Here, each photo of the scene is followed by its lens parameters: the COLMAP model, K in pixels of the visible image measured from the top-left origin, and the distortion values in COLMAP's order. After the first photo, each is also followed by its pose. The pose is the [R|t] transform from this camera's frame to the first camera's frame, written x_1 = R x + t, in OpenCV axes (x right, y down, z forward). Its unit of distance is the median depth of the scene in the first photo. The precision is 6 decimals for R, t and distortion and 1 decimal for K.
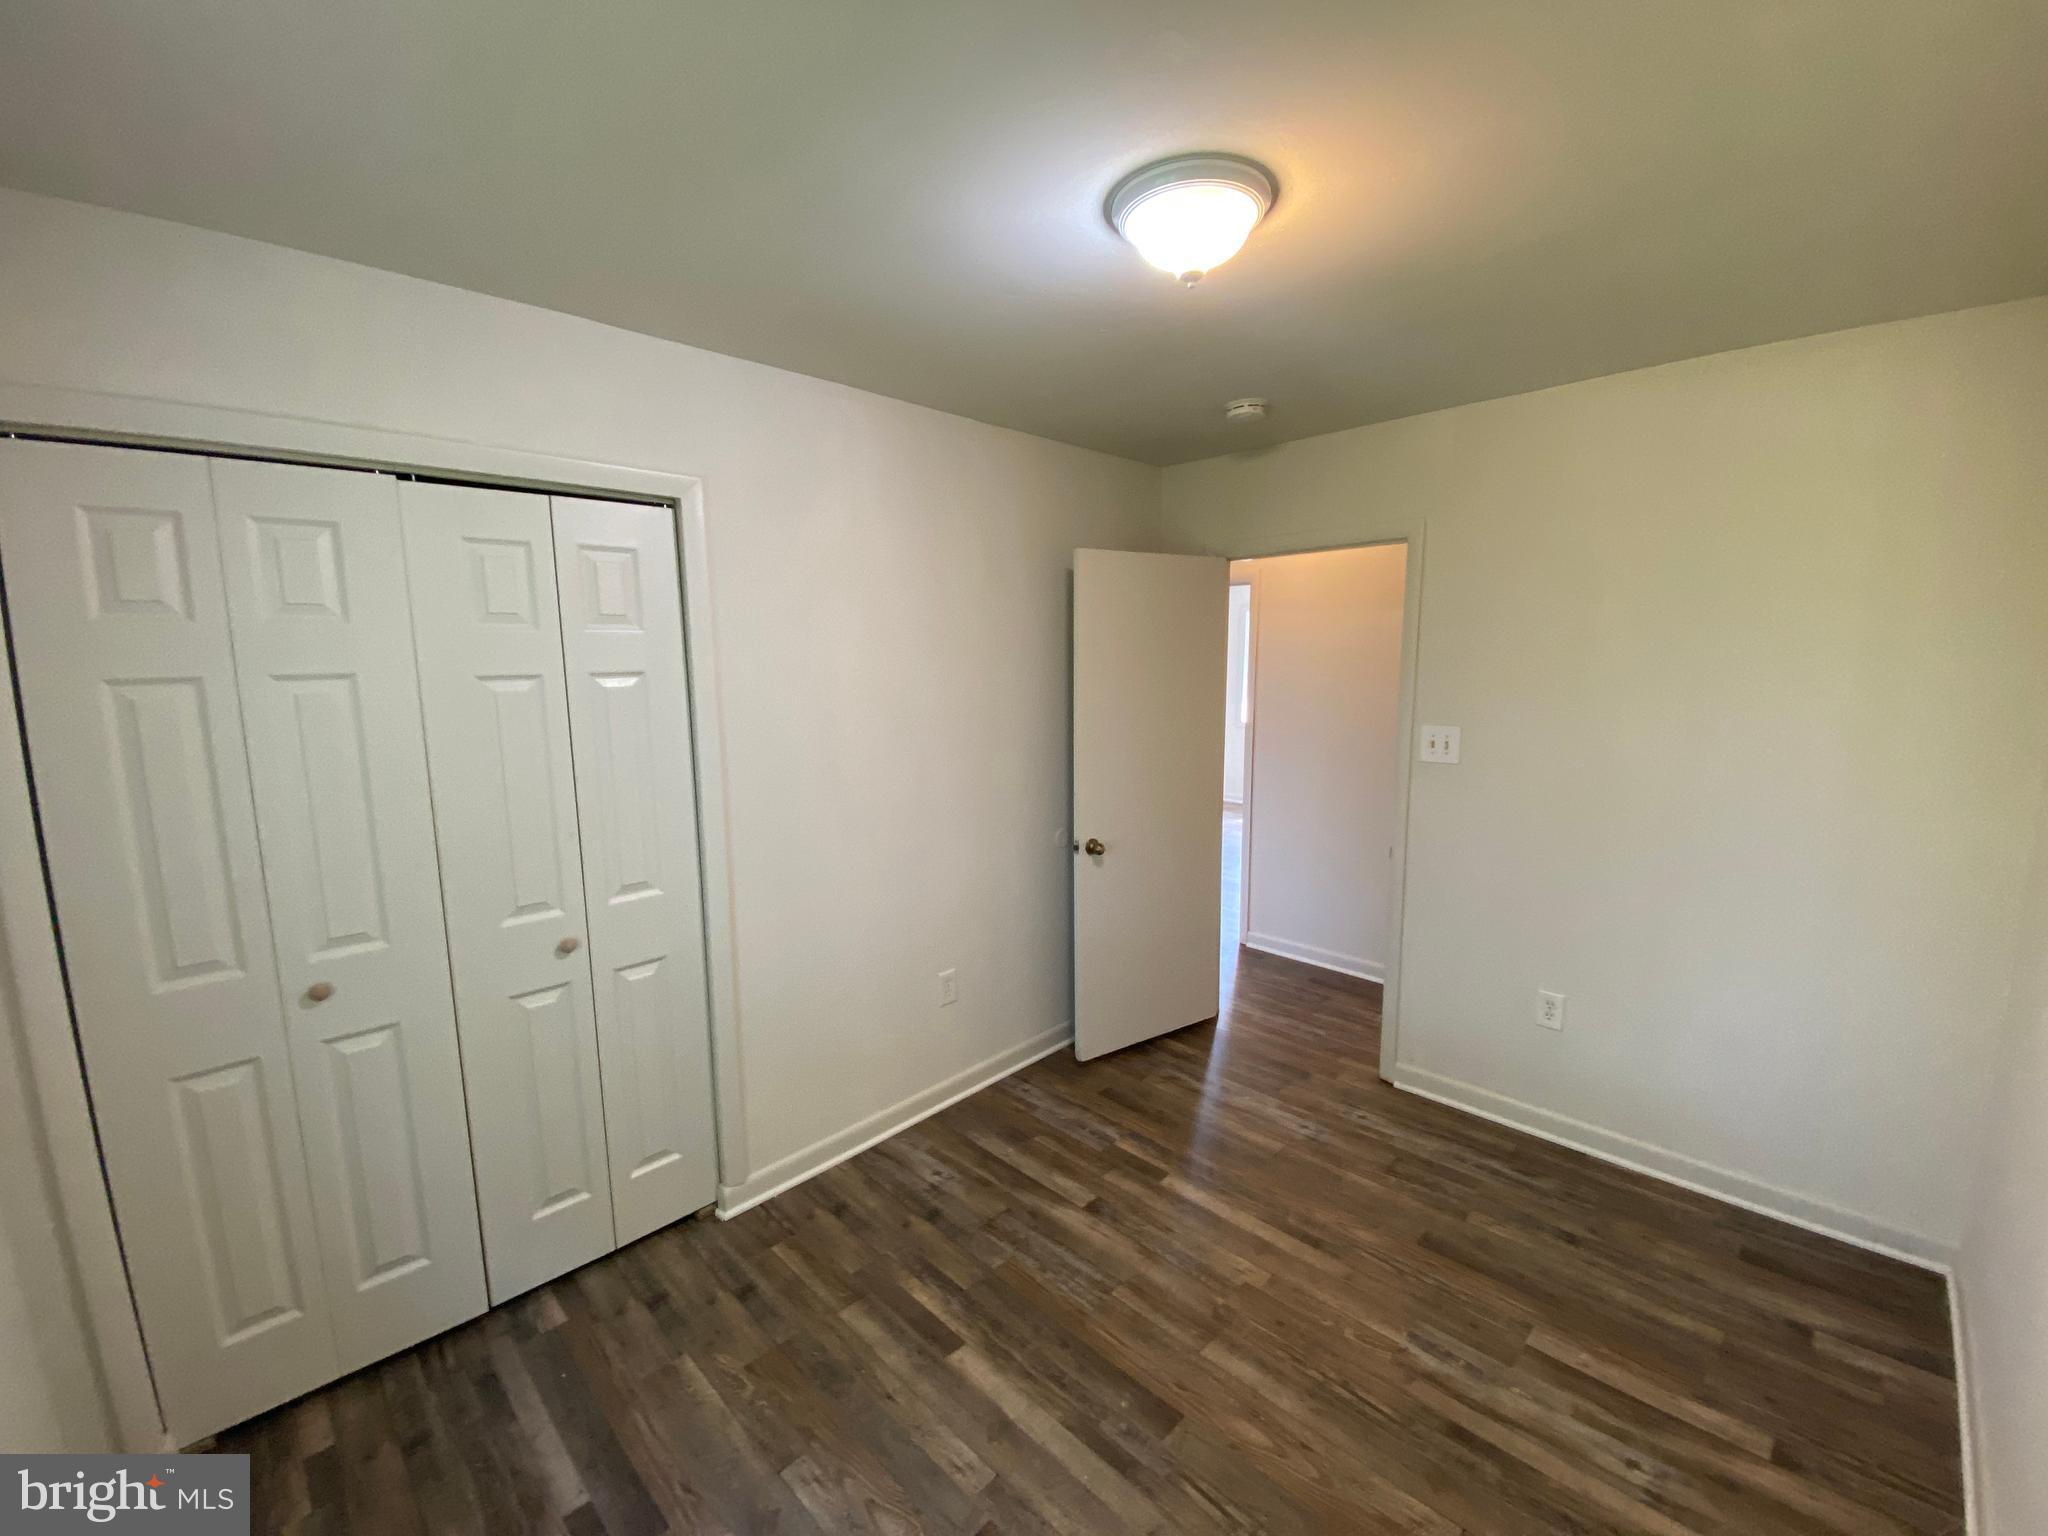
lens RADIAL K [[844.1, 0, 1024.9], [0, 844.1, 768.1], [0, 0, 1]] dist [0.023546, -0.020044]
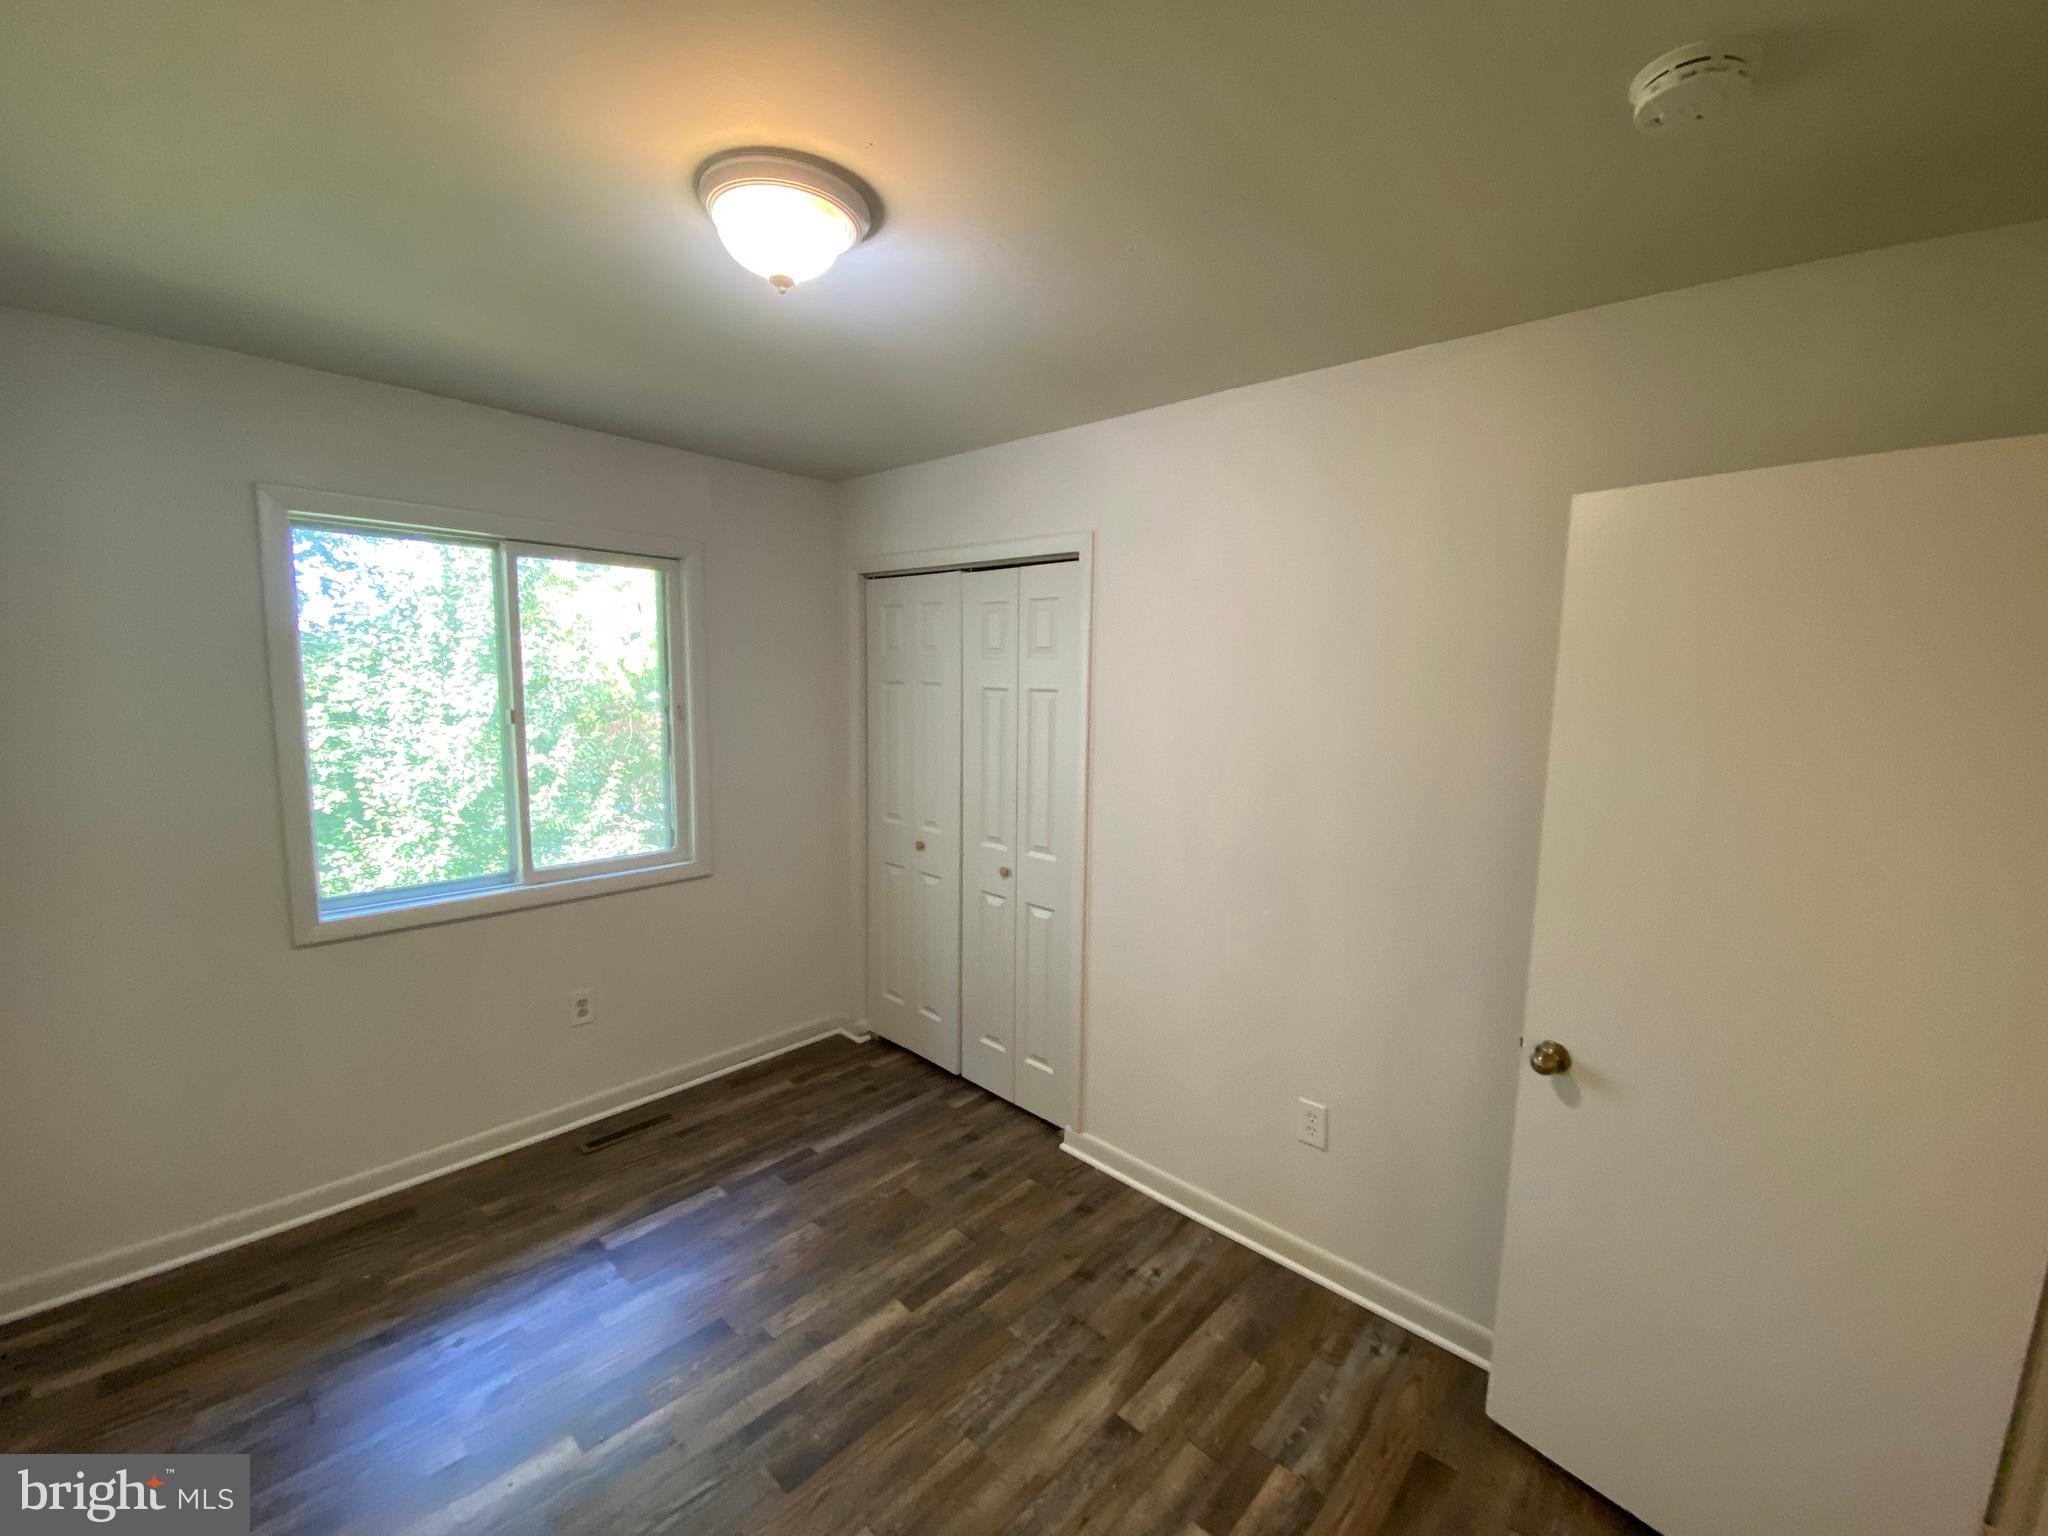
lens RADIAL K [[841.0, 0, 1028.3], [0, 841.0, 769.4], [0, 0, 1]] dist [0.017541, -0.017452]
pose [[0.039587, 0.129680, -0.990765, 0.868037], [-0.163253, 0.979059, 0.121625, -0.145026], [0.985790, 0.156930, 0.059929, 0.928921]]
